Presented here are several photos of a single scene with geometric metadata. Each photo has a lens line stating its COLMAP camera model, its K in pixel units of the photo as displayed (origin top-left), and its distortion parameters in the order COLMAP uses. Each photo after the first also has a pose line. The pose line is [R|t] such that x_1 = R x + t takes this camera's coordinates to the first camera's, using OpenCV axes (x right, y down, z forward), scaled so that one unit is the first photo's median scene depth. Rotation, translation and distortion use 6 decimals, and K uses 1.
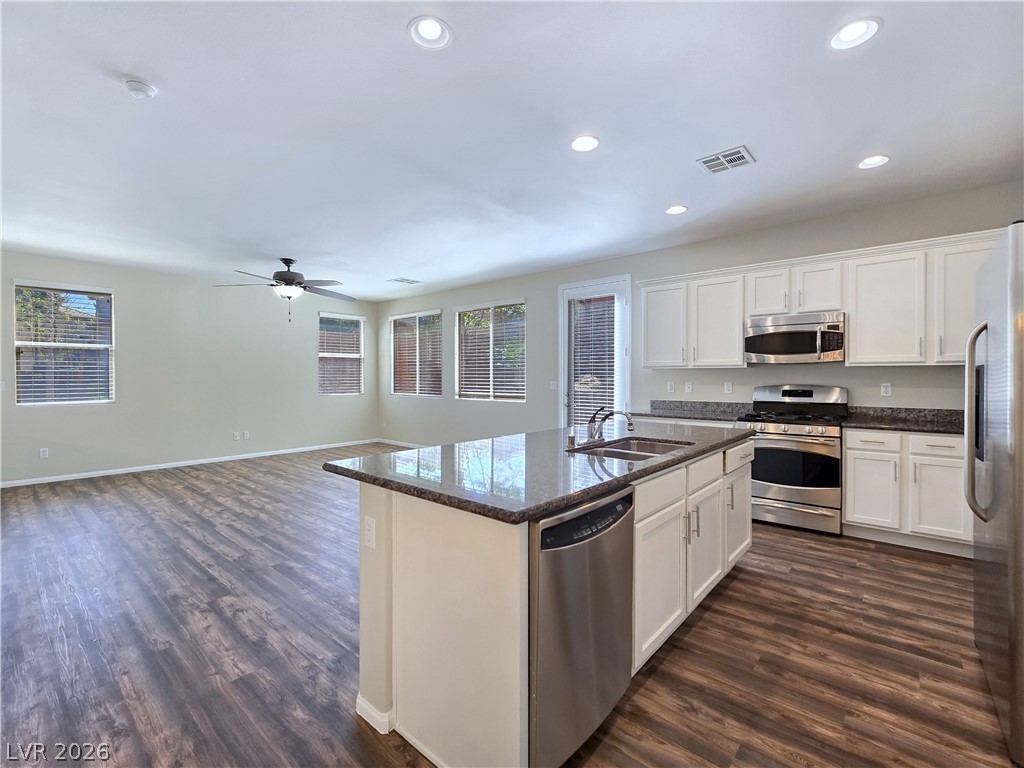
lens RADIAL K [[460.7, 0, 509.2], [0, 460.7, 384.9], [0, 0, 1]] dist [-0.000644, -0.000144]
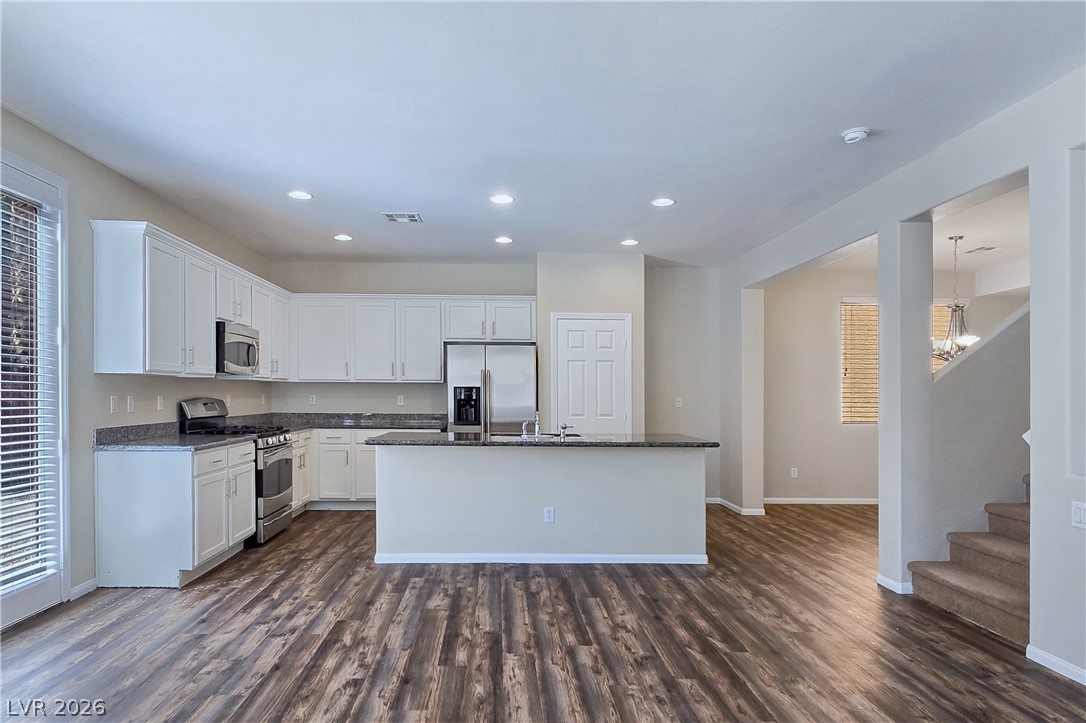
lens RADIAL K [[652.3, 0, 514.5], [0, 652.3, 396.6], [0, 0, 1]] dist [0.000425, 0.000019]
pose [[-0.680184, -0.008354, 0.732994, -0.739084], [0.004712, 0.999865, 0.015767, -0.019204], [-0.733026, 0.014179, -0.680053, 1.427669]]
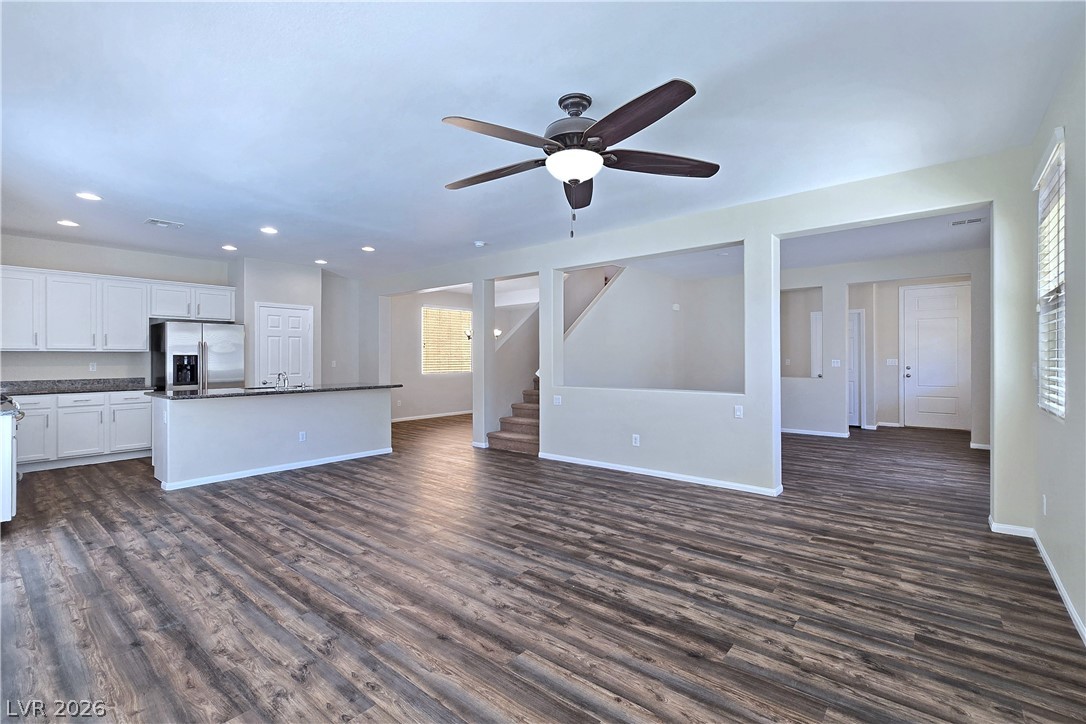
lens RADIAL K [[485.6, 0, 539.9], [0, 485.6, 357.9], [0, 0, 1]] dist [-0.002489, -0.000695]
pose [[-0.999792, 0.004537, -0.019862, -0.572824], [0.004201, 0.999848, 0.016943, -0.029936], [0.019936, 0.016856, -0.999659, 1.944473]]
